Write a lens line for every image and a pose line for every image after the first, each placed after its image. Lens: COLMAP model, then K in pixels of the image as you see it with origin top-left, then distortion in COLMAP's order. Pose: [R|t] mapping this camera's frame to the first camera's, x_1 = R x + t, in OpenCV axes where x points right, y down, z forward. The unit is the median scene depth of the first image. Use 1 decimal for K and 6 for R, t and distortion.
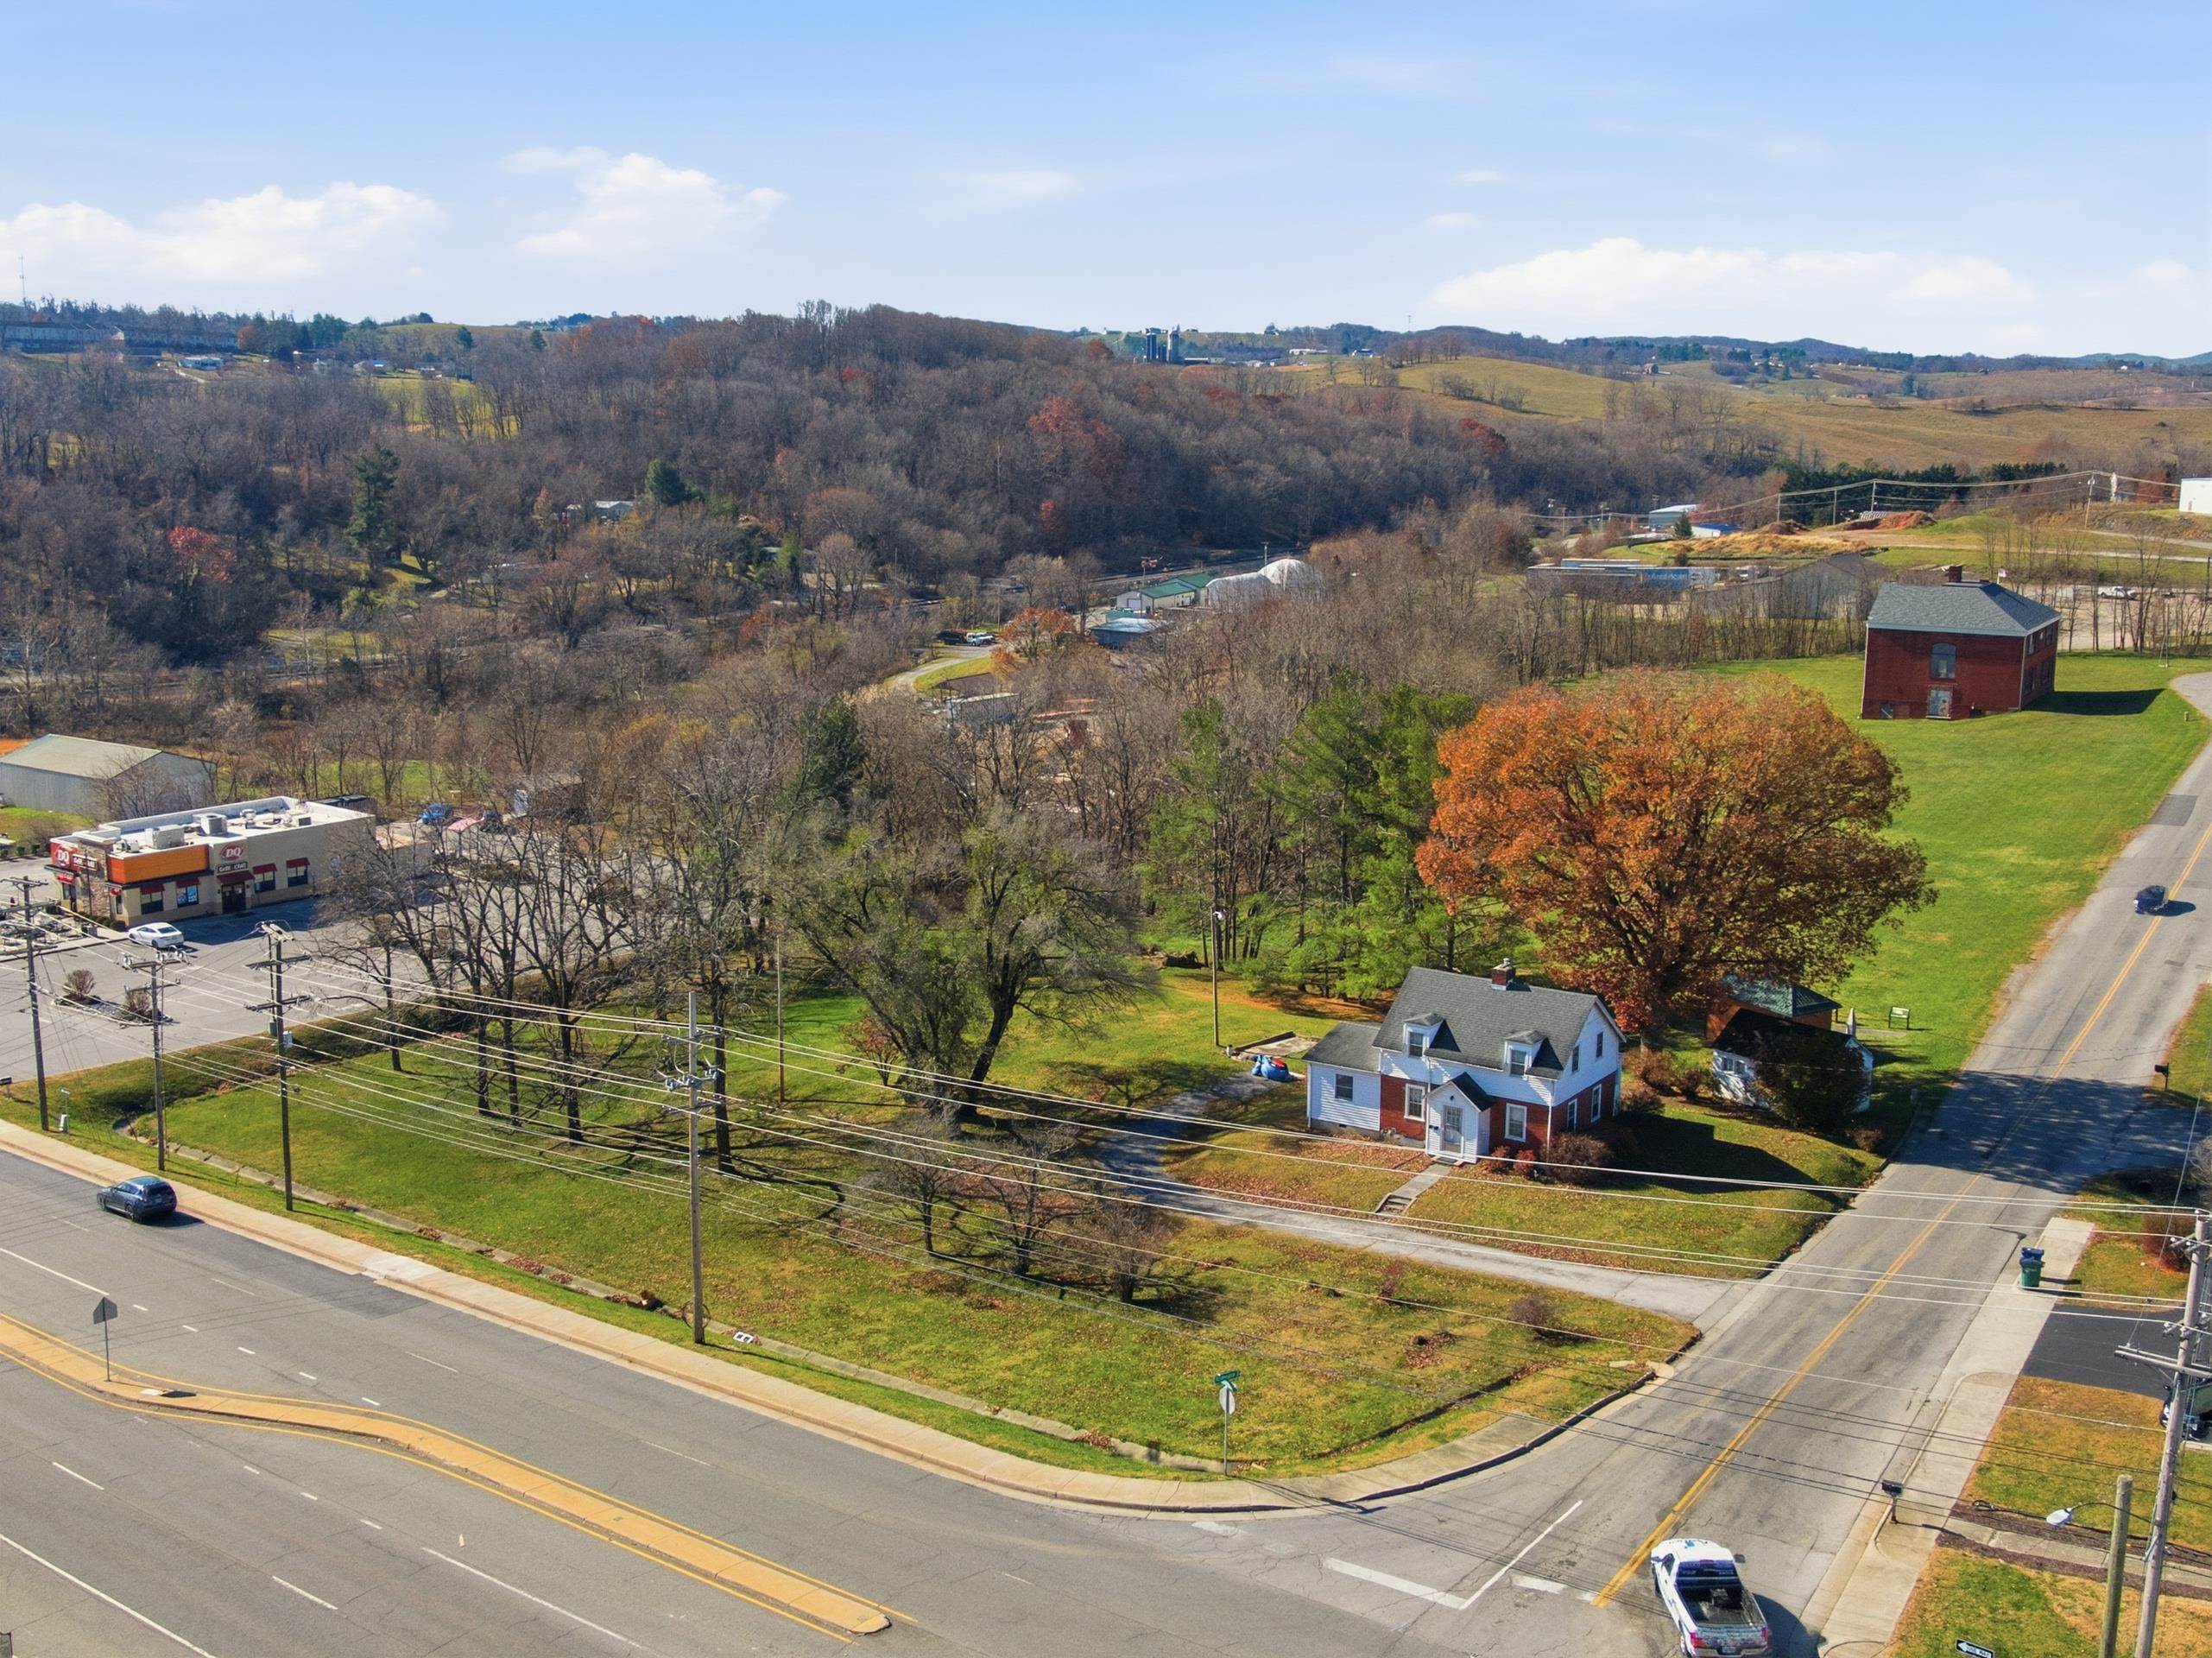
lens RADIAL K [[2409.7, 0, 1106.0], [0, 2409.7, 829.0], [0, 0, 1]] dist [-0.007237, 0.050579]
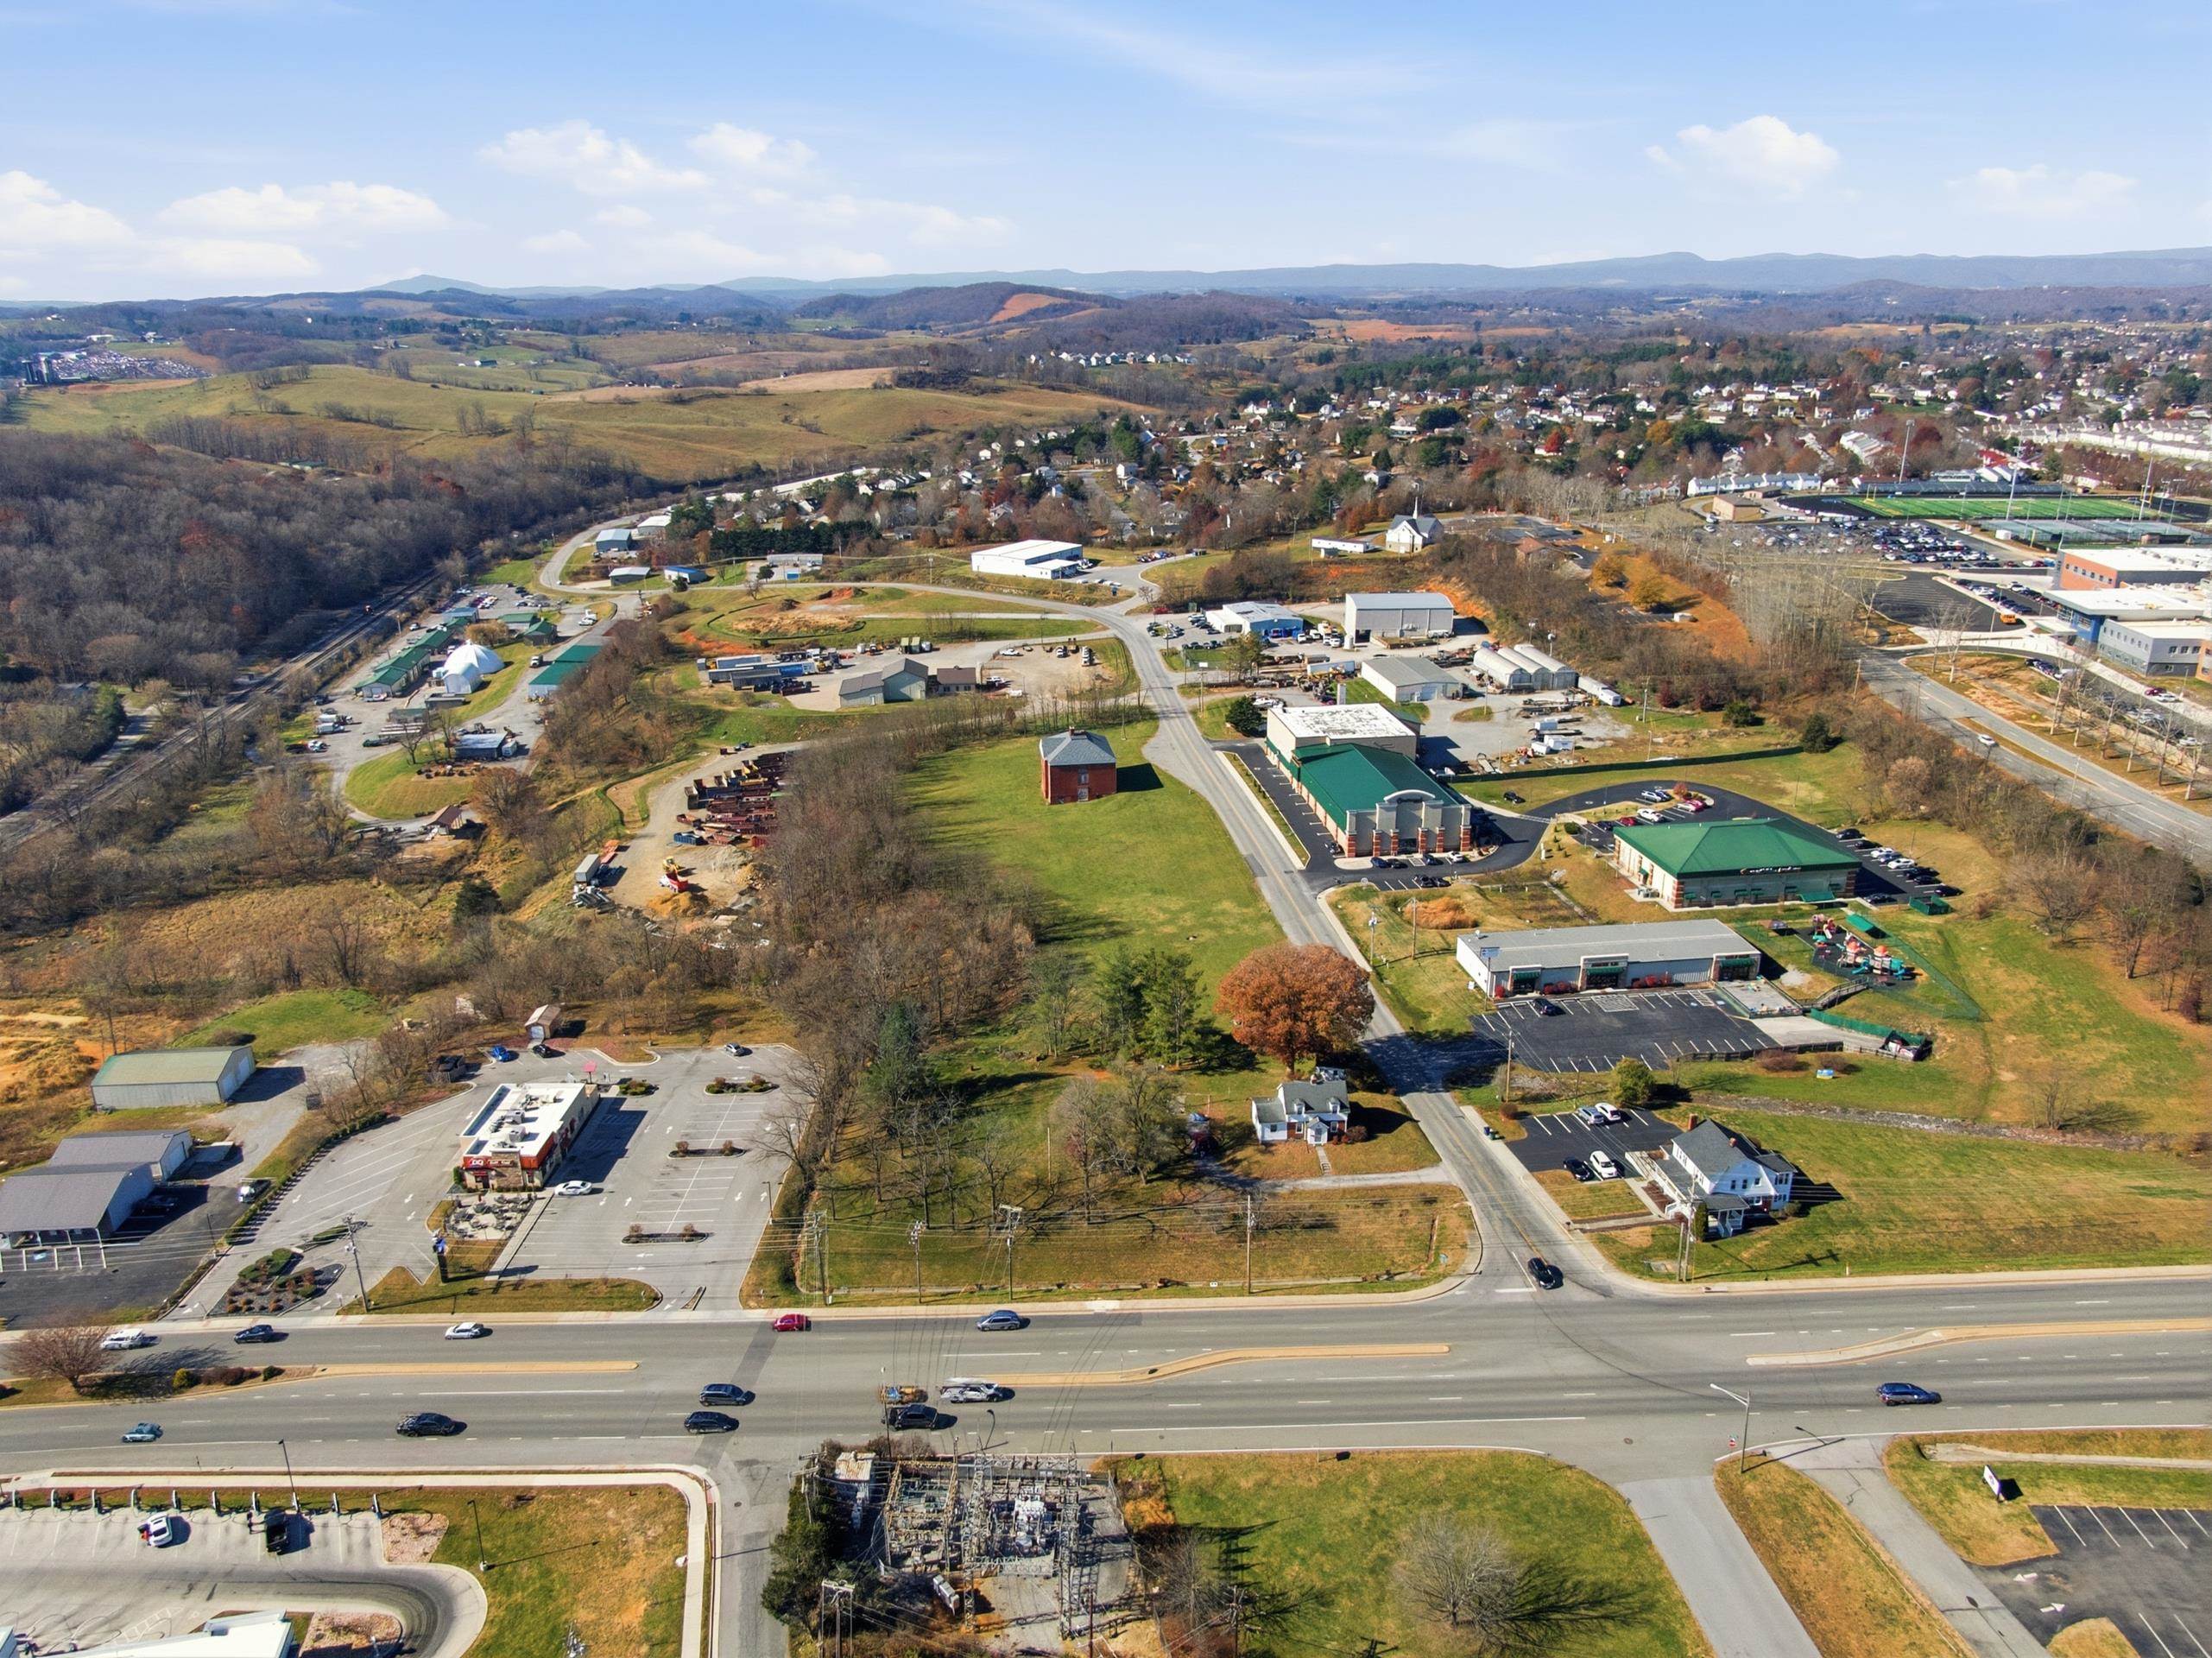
lens RADIAL K [[1593.7, 0, 1106.0], [0, 1593.7, 829.0], [0, 0, 1]] dist [0.047241, -0.065407]
pose [[0.787091, -0.213995, 0.578528, -1.028400], [0.132011, 0.974602, 0.180898, -0.583701], [-0.602546, -0.066011, 0.795350, -0.405748]]
